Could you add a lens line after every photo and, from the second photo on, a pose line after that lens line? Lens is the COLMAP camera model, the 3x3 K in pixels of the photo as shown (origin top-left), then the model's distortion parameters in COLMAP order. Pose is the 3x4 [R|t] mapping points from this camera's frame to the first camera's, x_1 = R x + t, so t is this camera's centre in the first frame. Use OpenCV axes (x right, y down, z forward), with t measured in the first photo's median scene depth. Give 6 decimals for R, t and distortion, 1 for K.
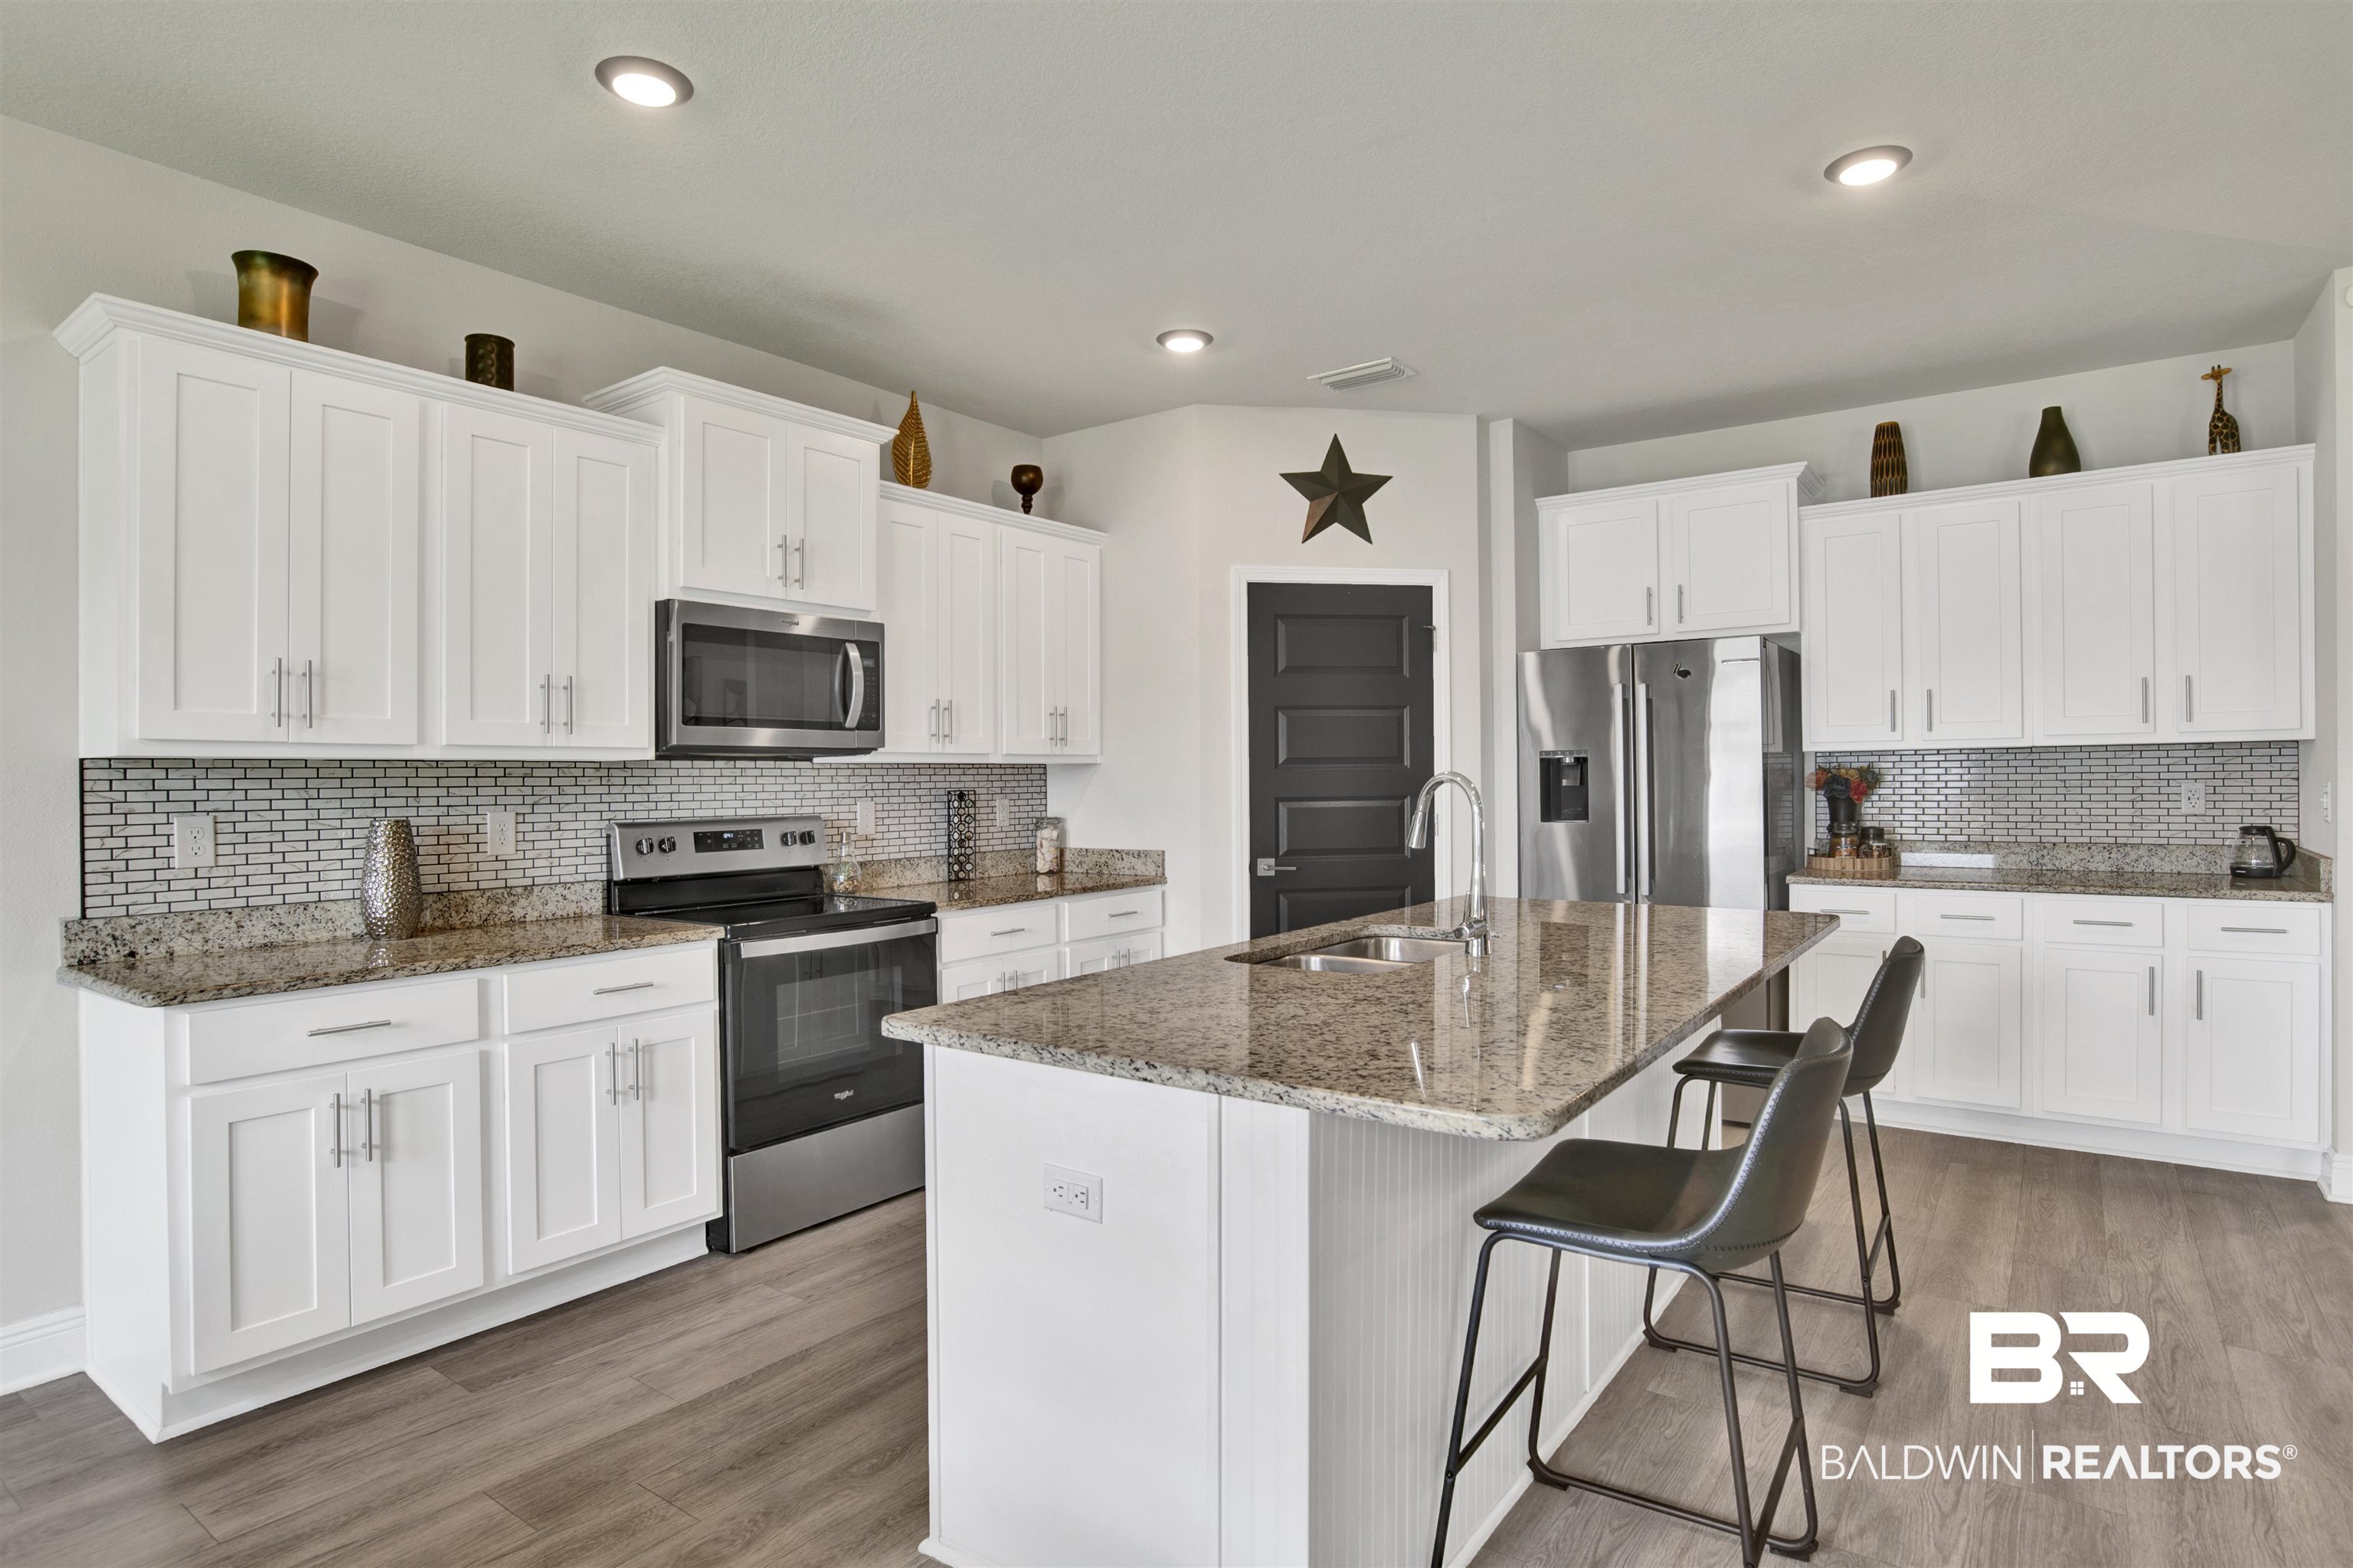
lens RADIAL K [[1267.8, 0, 1165.6], [0, 1267.8, 761.2], [0, 0, 1]] dist [-0.067109, 0.034163]
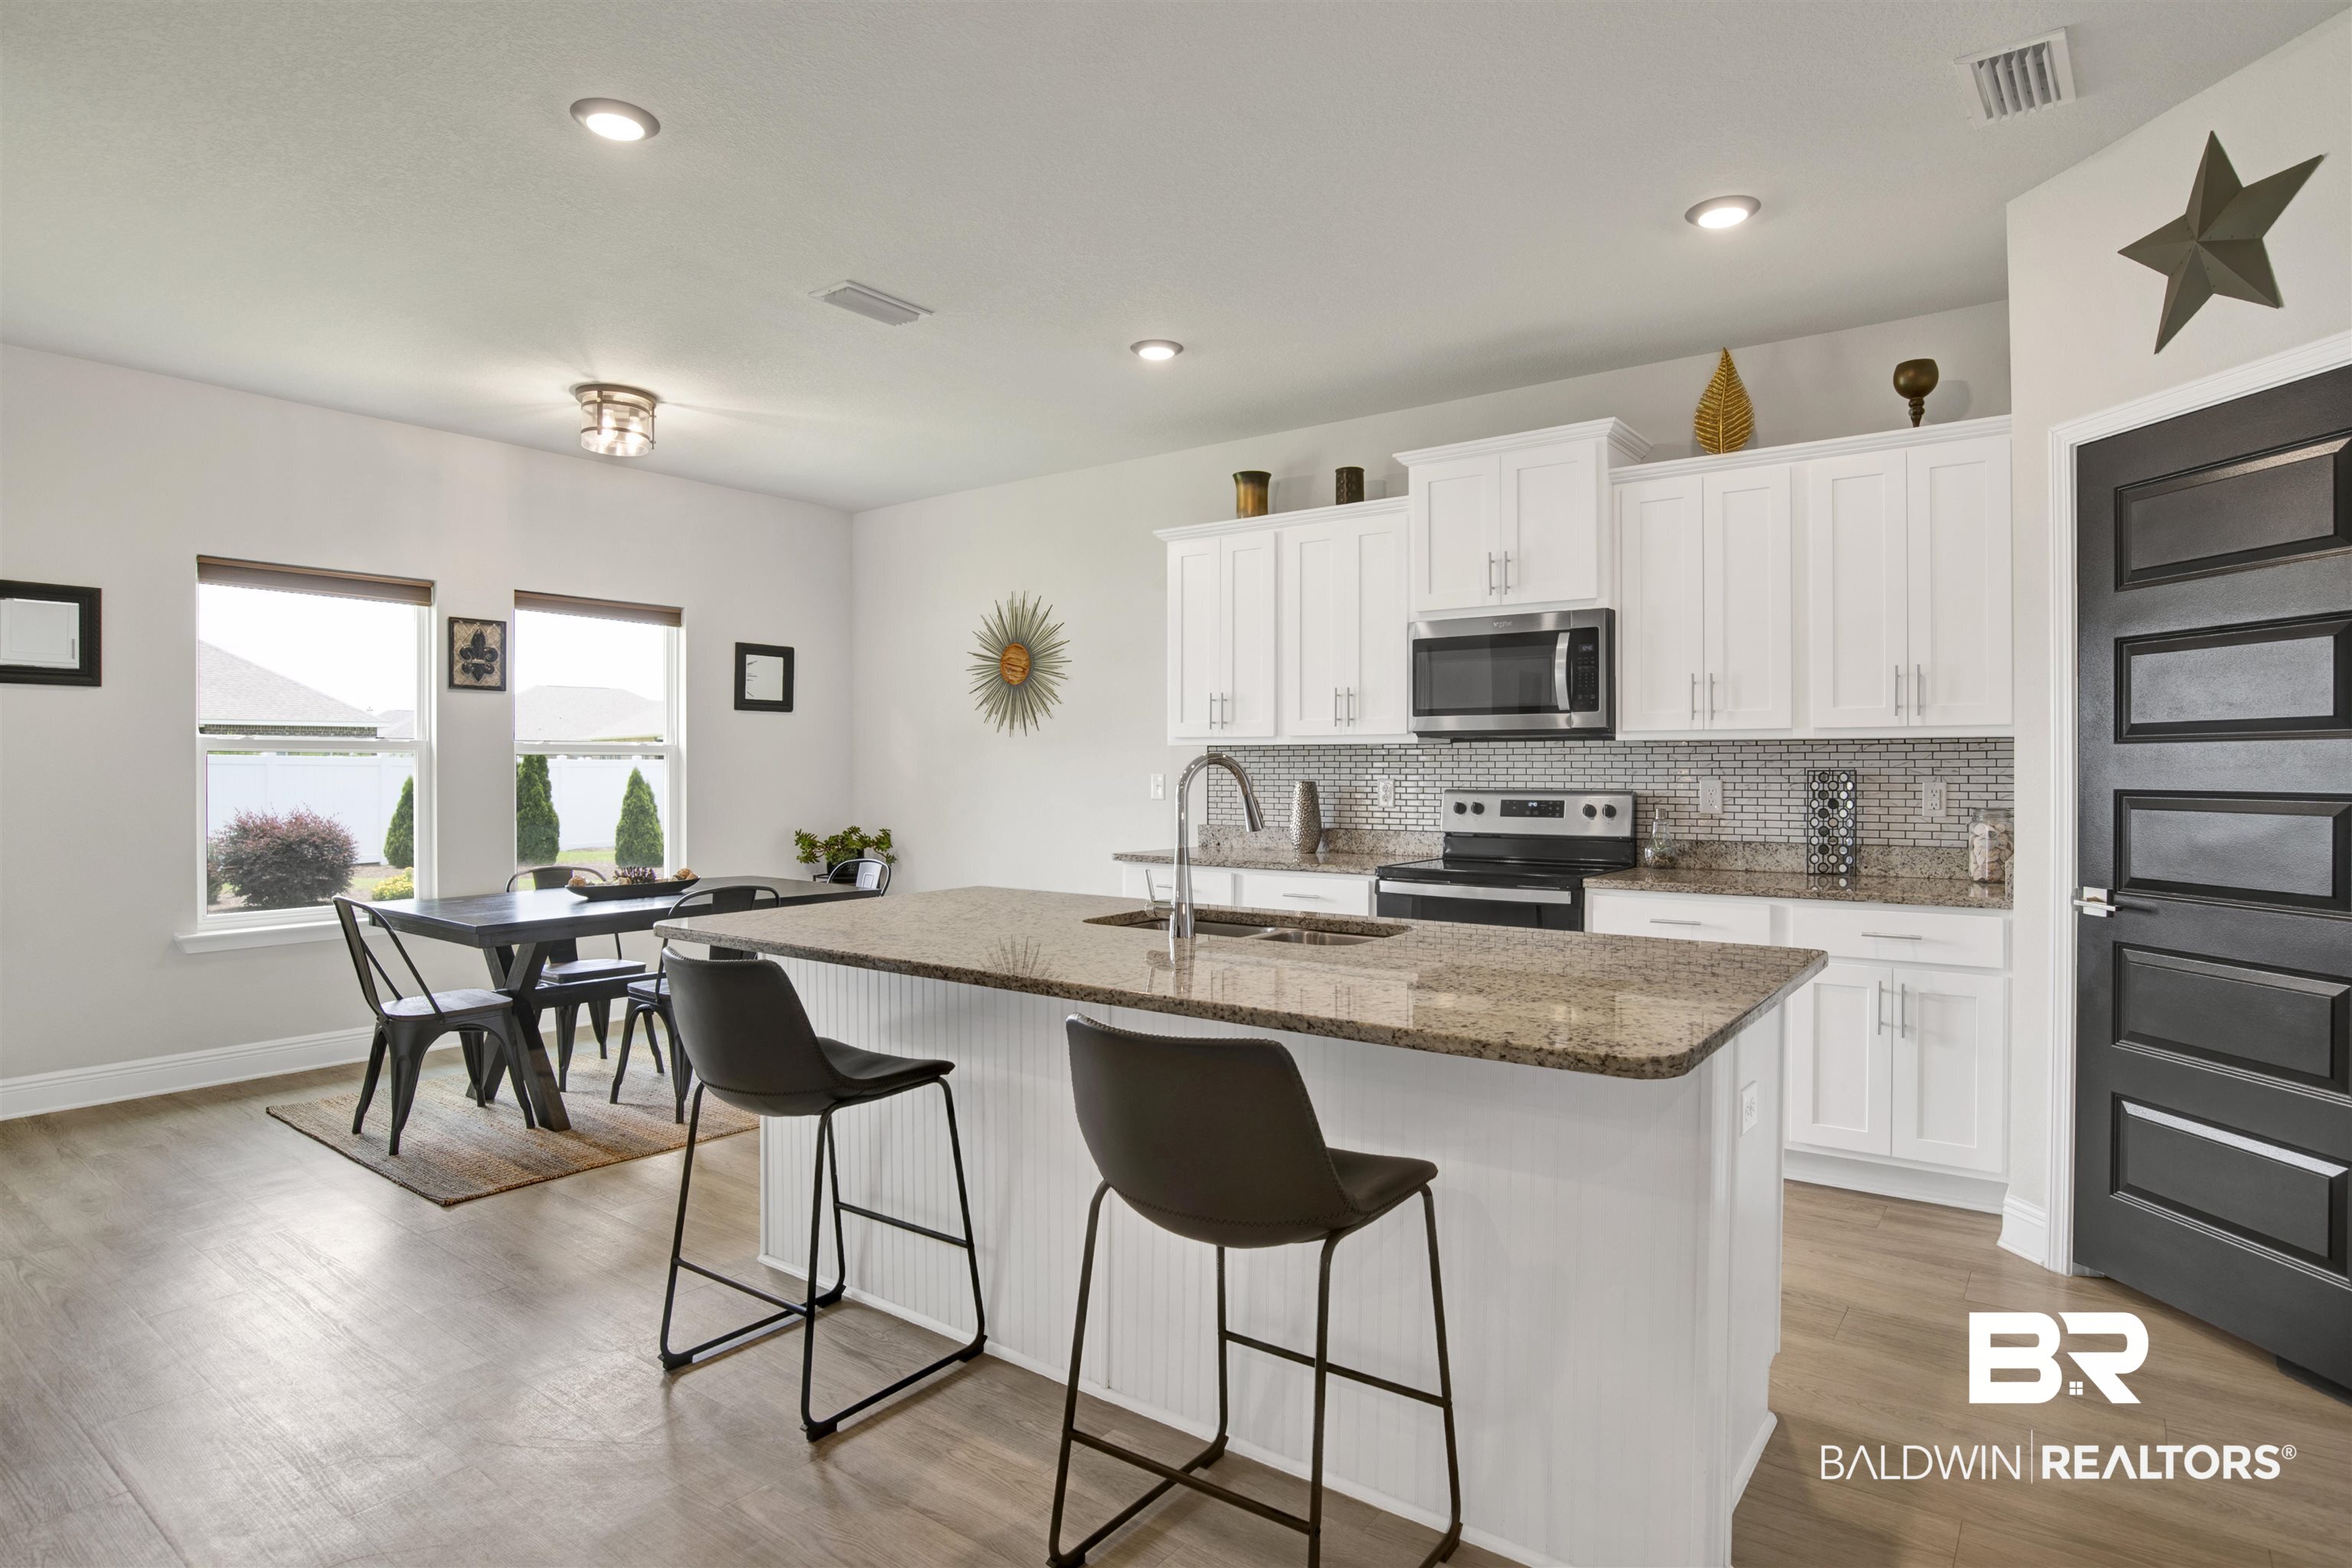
lens RADIAL K [[1191.3, 0, 1173.6], [0, 1191.3, 772.5], [0, 0, 1]] dist [-0.065014, 0.027250]
pose [[-0.000932, 0.015959, -0.999872, 0.853353], [0.013476, 0.999782, 0.015945, 0.007125], [0.999909, -0.013460, -0.001147, 0.729759]]
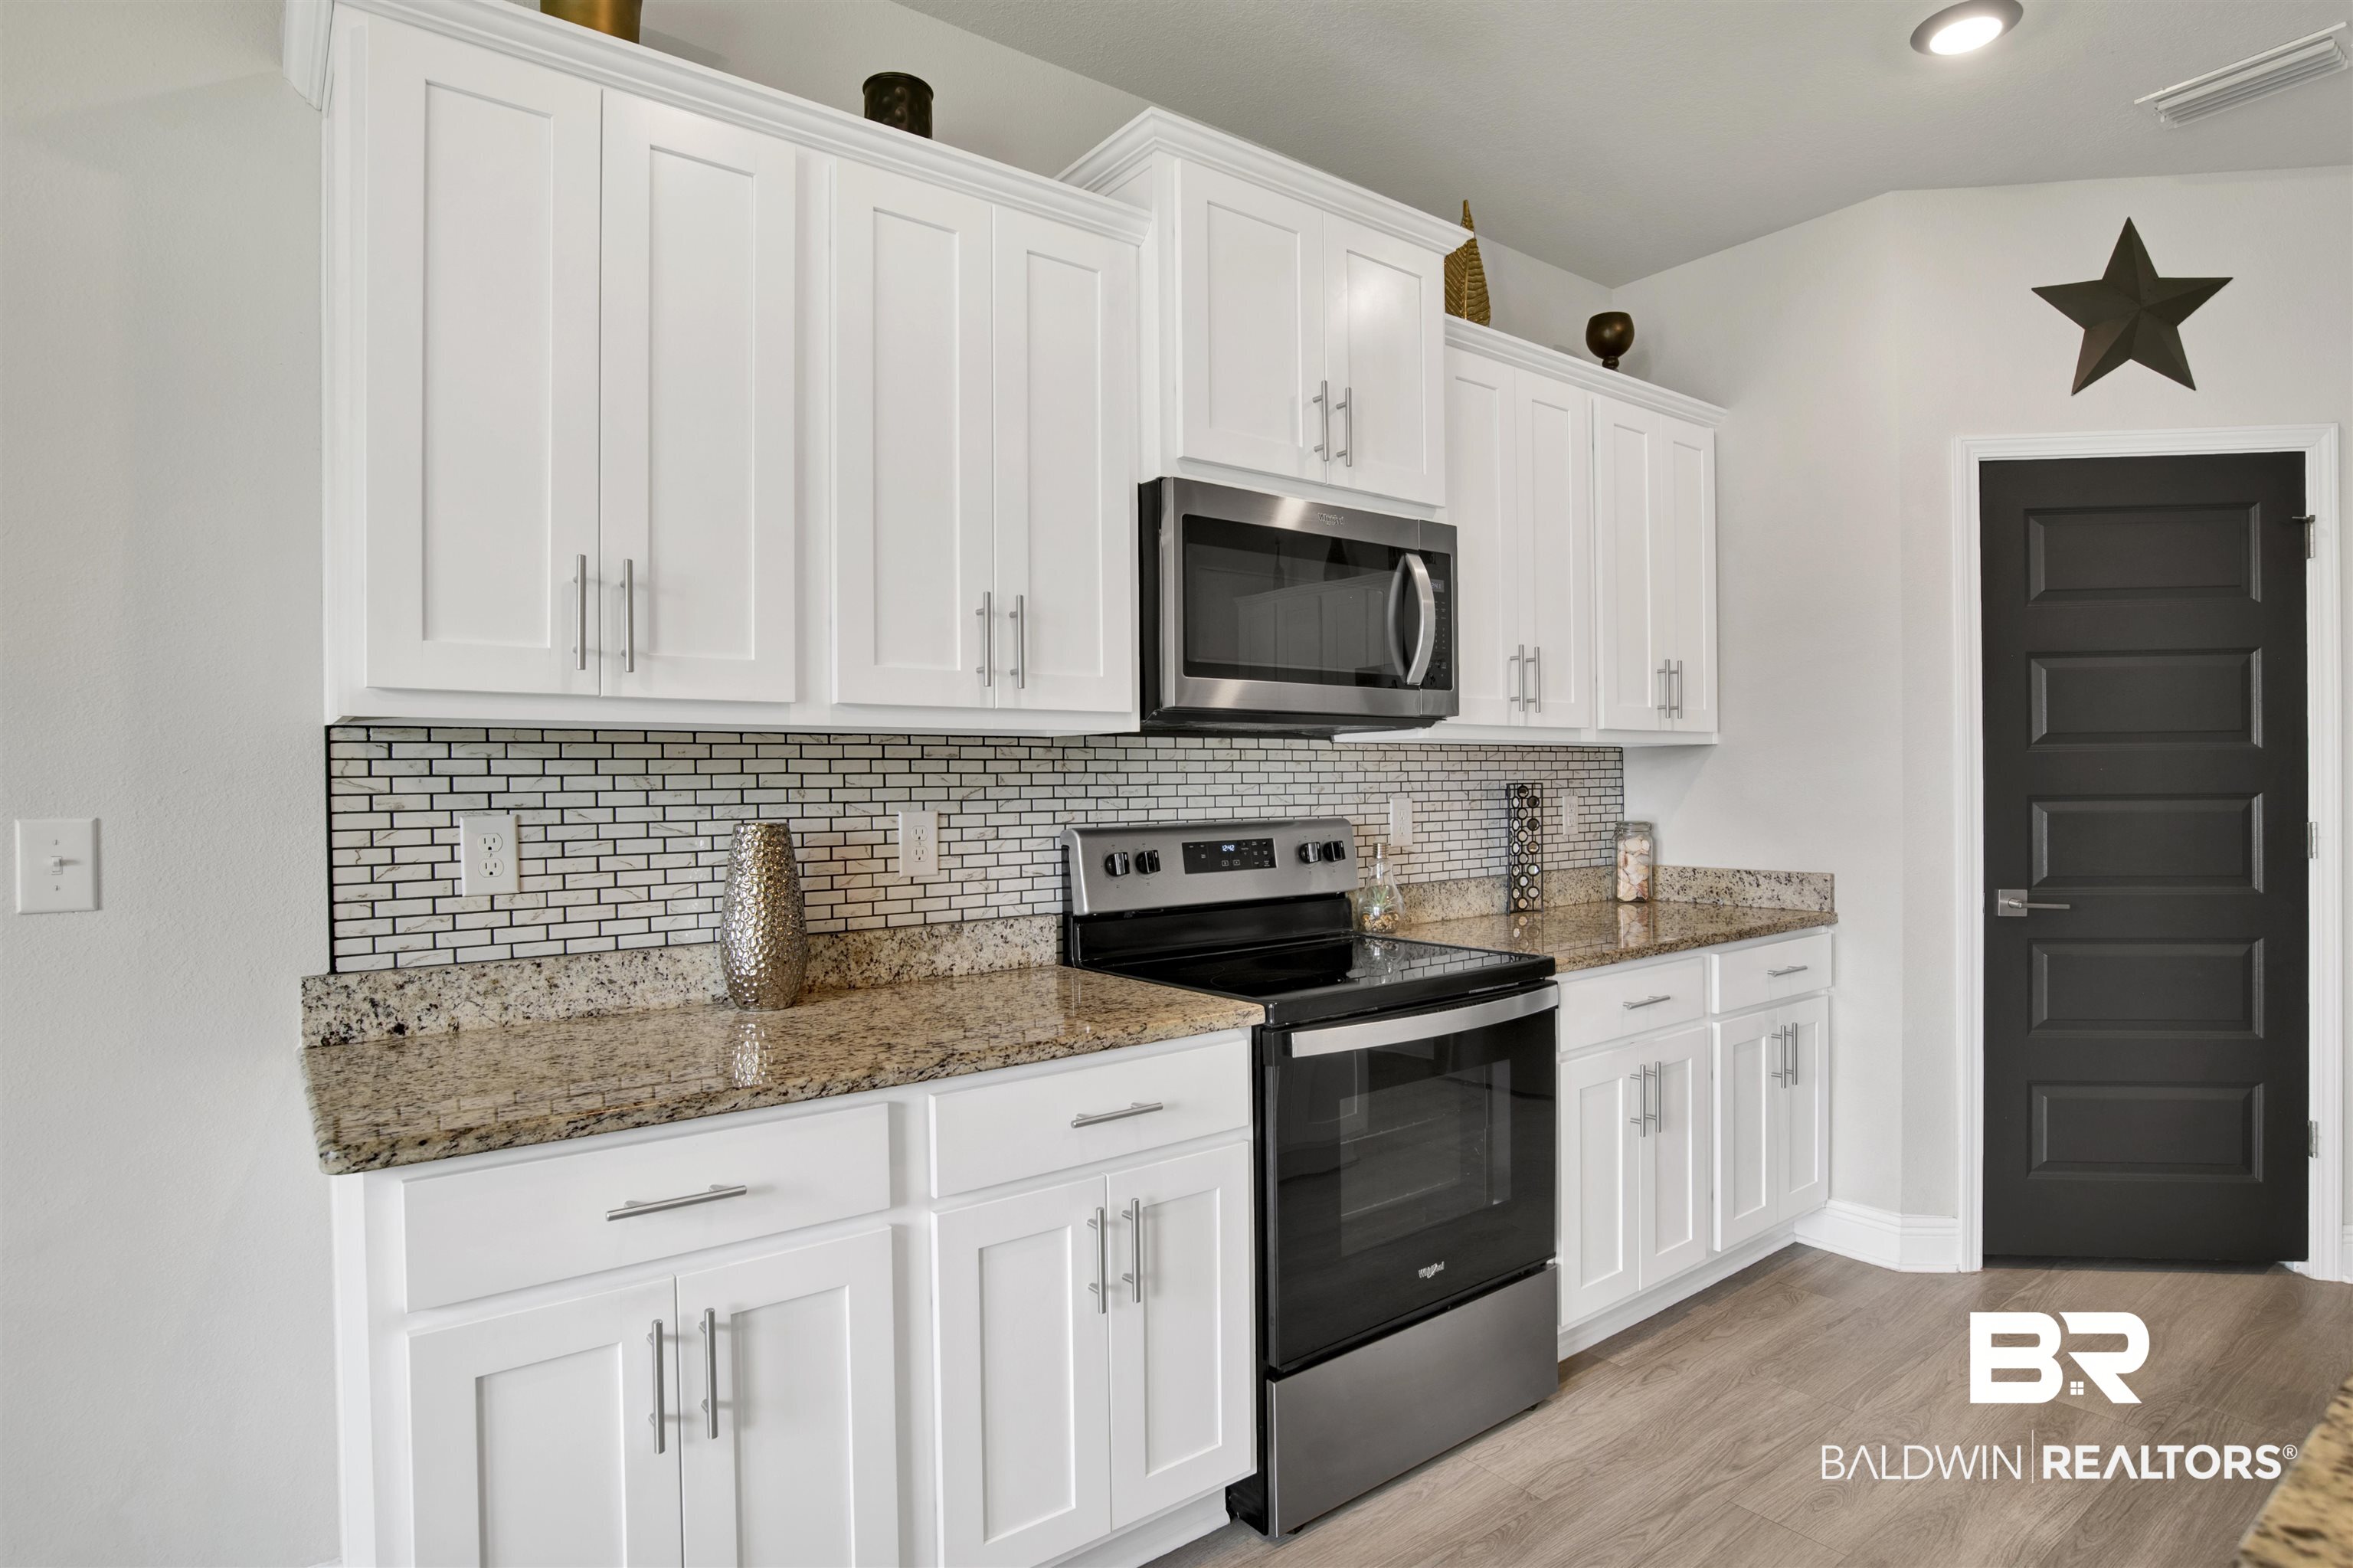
lens RADIAL K [[1256.5, 0, 1181.6], [0, 1256.5, 779.0], [0, 0, 1]] dist [-0.067082, 0.032889]
pose [[0.963743, 0.000866, -0.266829, -0.212635], [0.003175, 0.999887, 0.014711, 0.013539], [0.266812, -0.015025, 0.963632, 0.382426]]
